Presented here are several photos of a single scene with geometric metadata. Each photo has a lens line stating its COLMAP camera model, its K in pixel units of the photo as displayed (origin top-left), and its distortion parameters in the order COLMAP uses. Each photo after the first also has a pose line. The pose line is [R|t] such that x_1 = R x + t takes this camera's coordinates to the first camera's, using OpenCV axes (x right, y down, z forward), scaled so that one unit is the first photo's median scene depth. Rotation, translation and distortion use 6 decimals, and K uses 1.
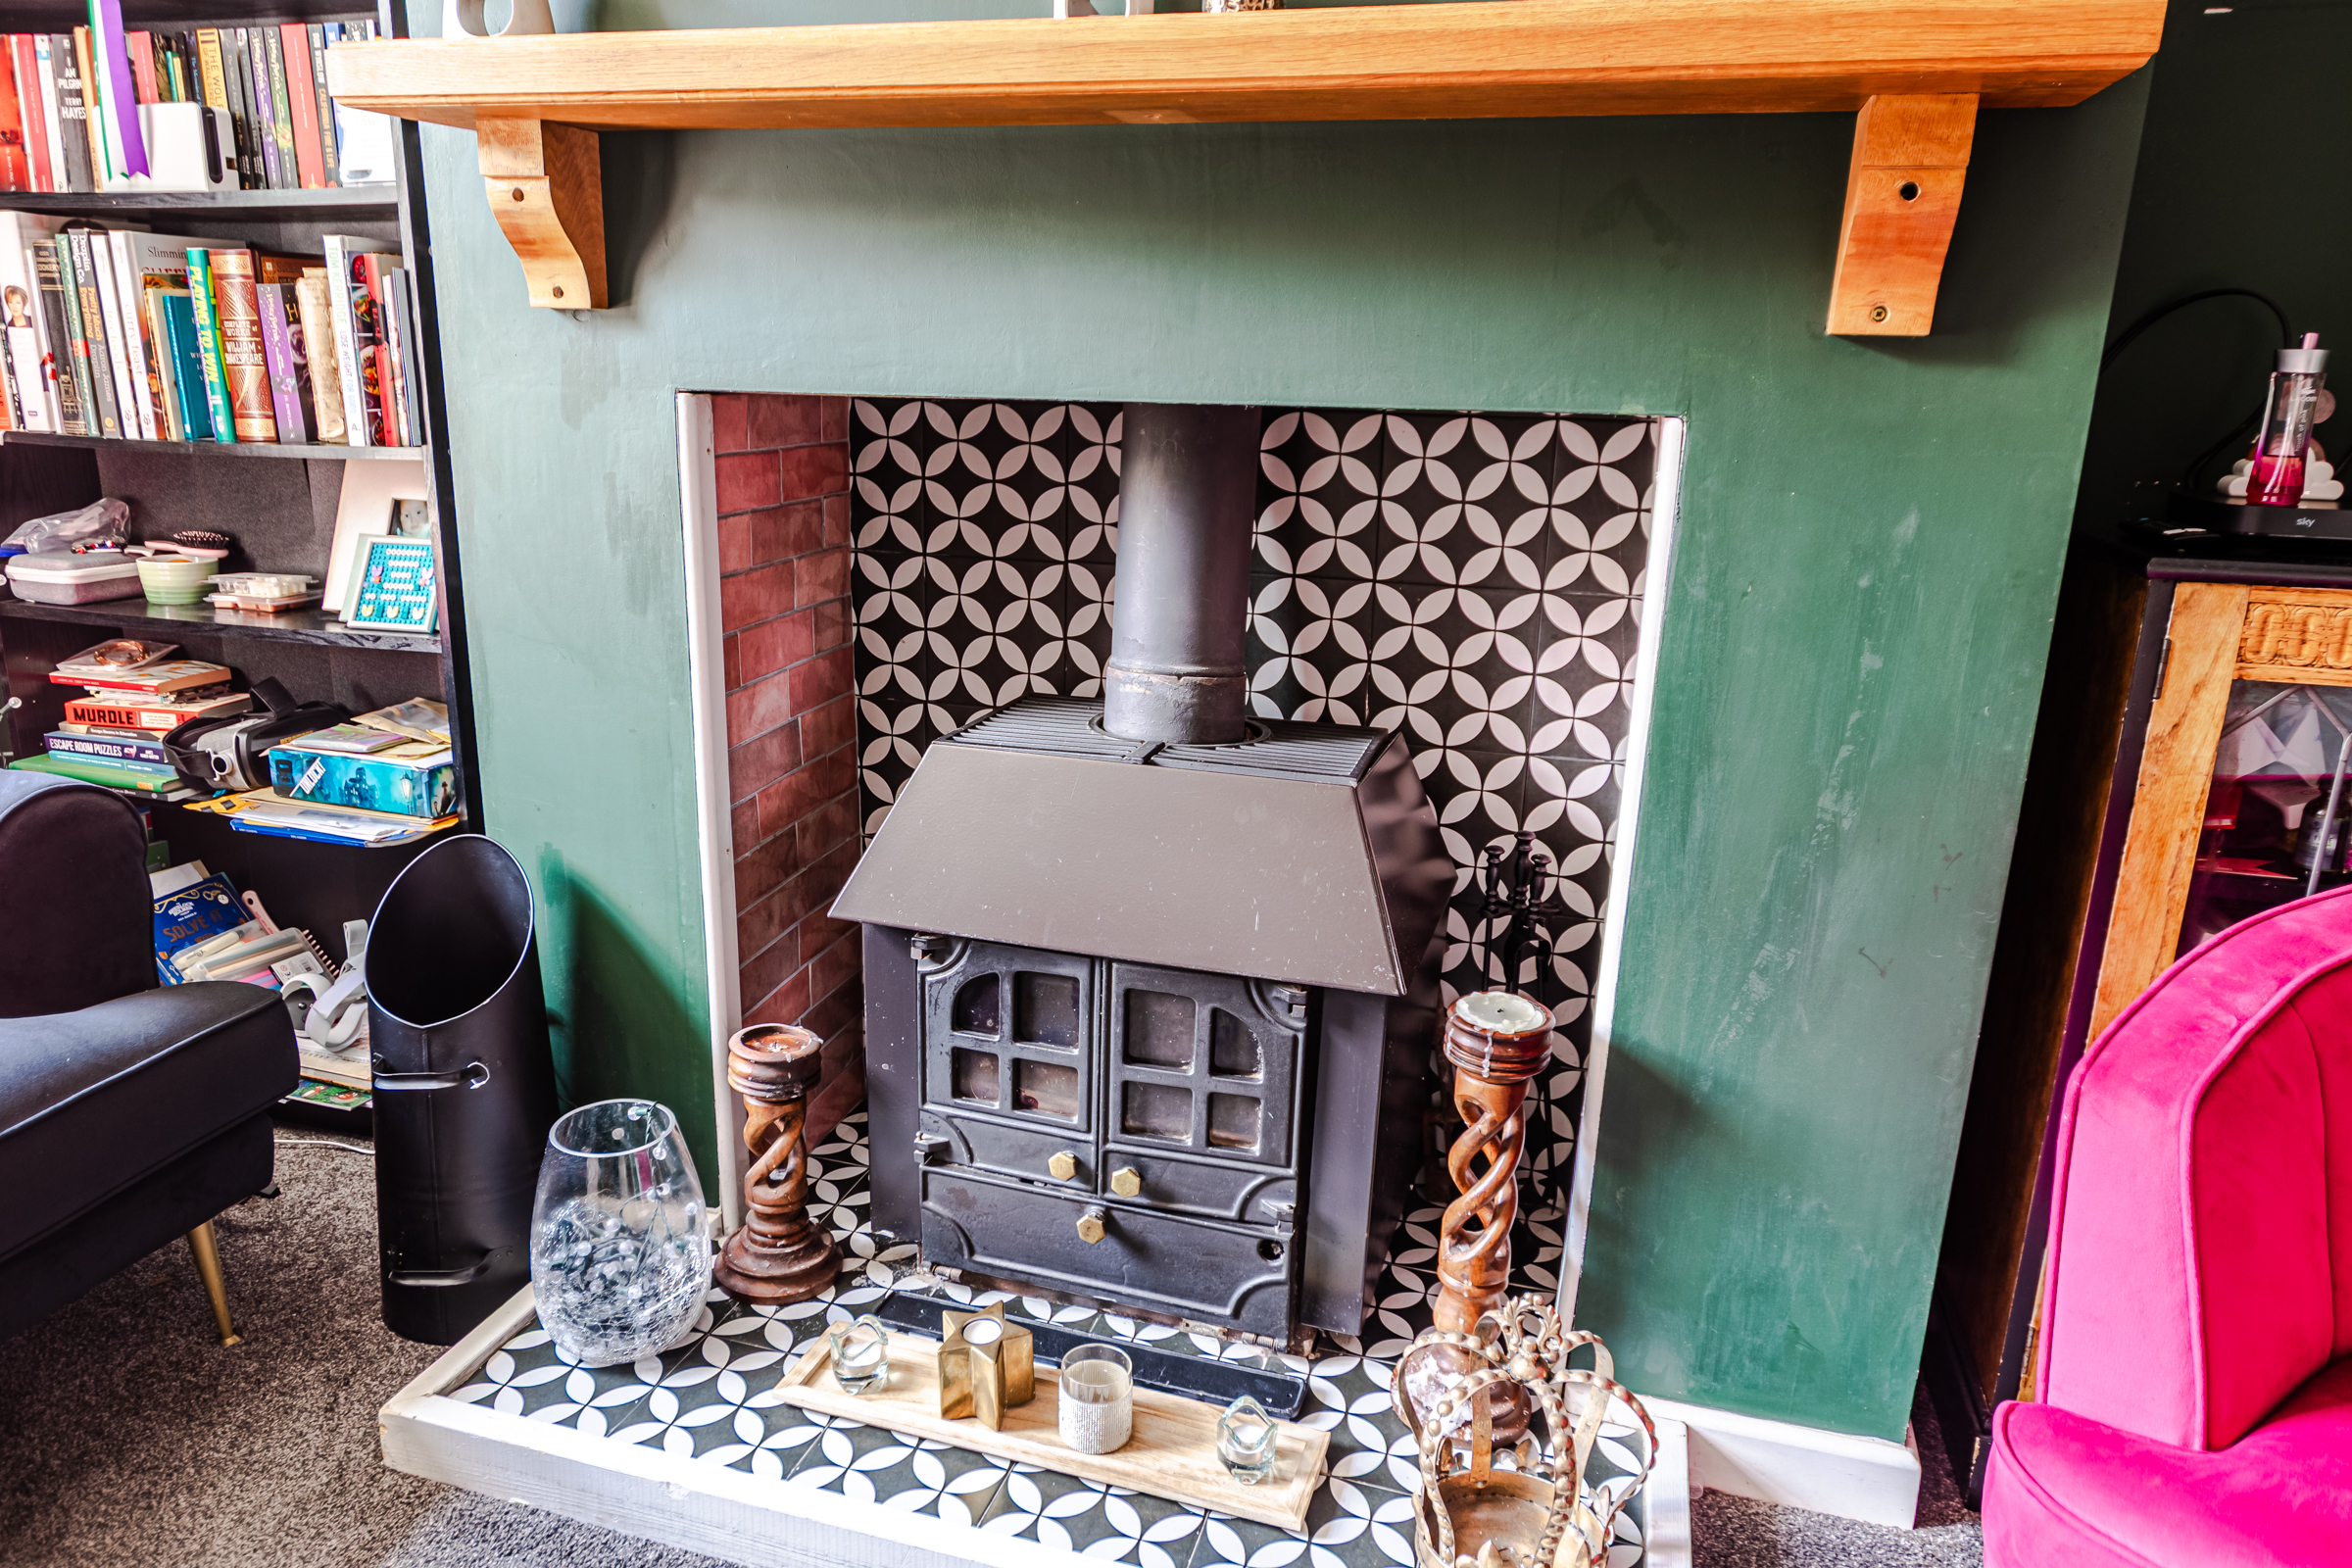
lens RADIAL K [[1524.6, 0, 1176.4], [0, 1524.6, 807.4], [0, 0, 1]] dist [-0.007191, -0.000688]
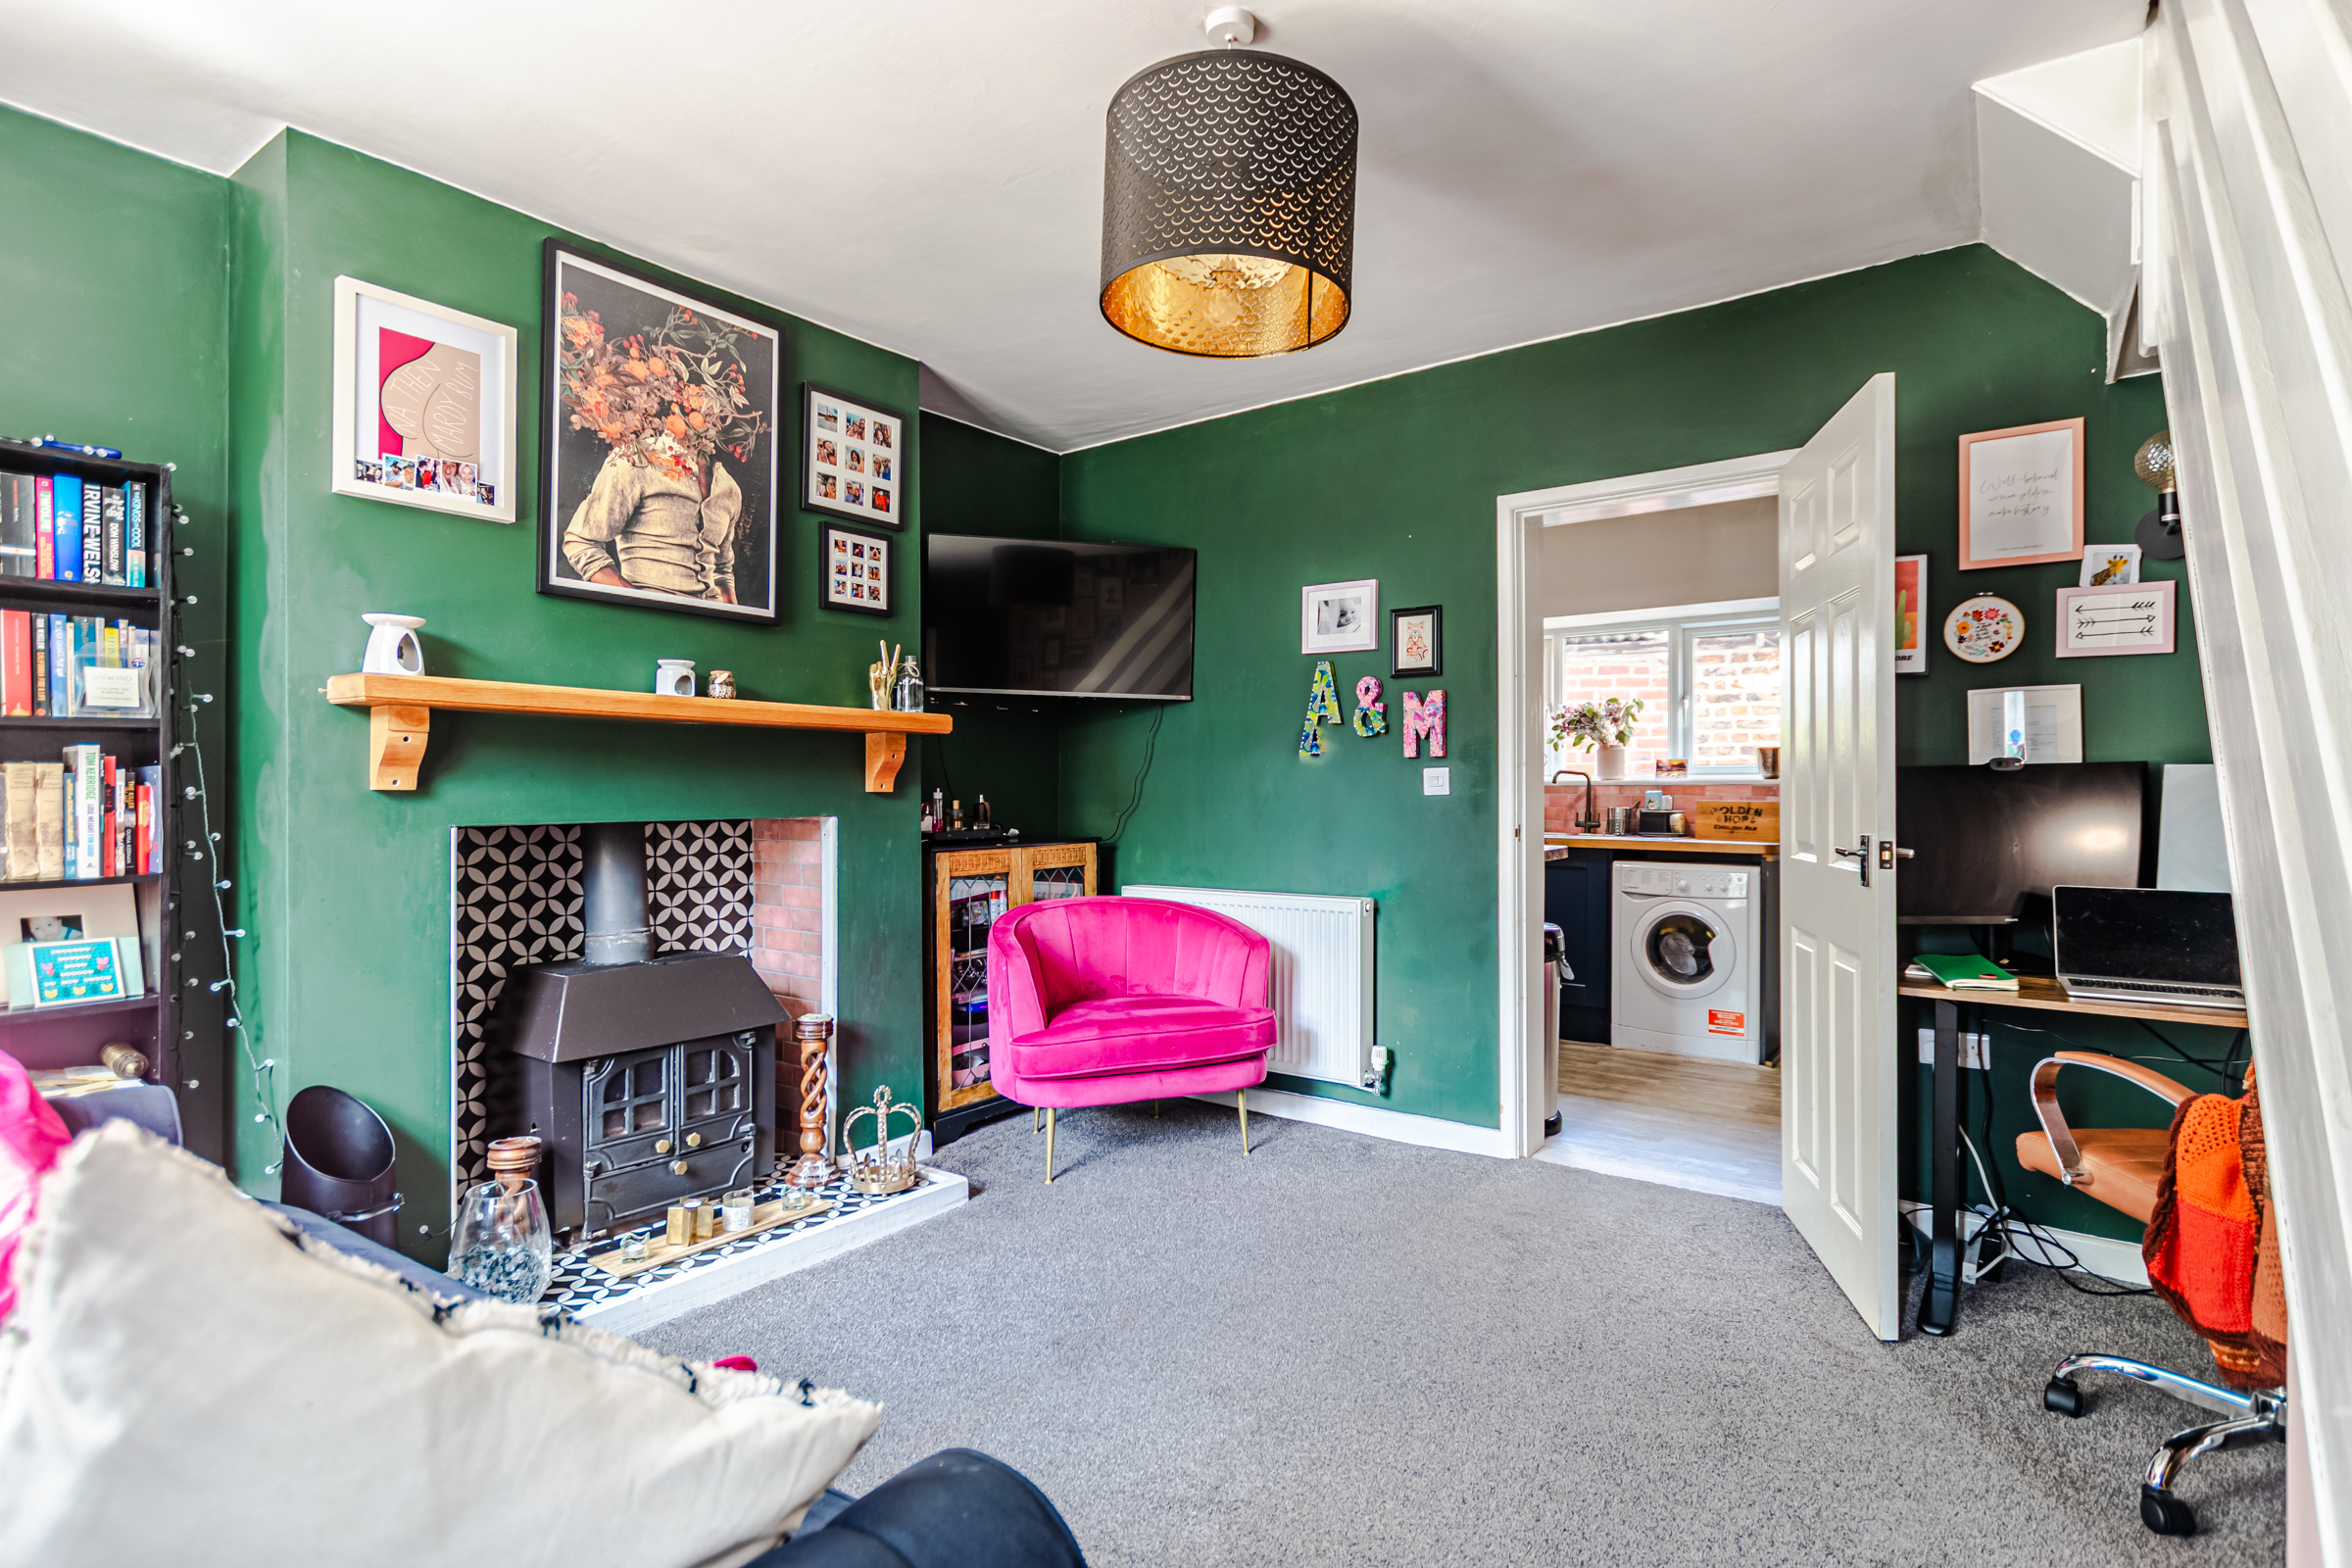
lens RADIAL K [[1207.5, 0, 1177.4], [0, 1207.5, 789.5], [0, 0, 1]] dist [-0.003660, -0.000378]
pose [[0.342215, -0.023758, 0.939321, -1.431193], [0.271590, 0.959511, -0.074678, 0.064179], [-0.899515, 0.280666, 0.334812, -0.428611]]
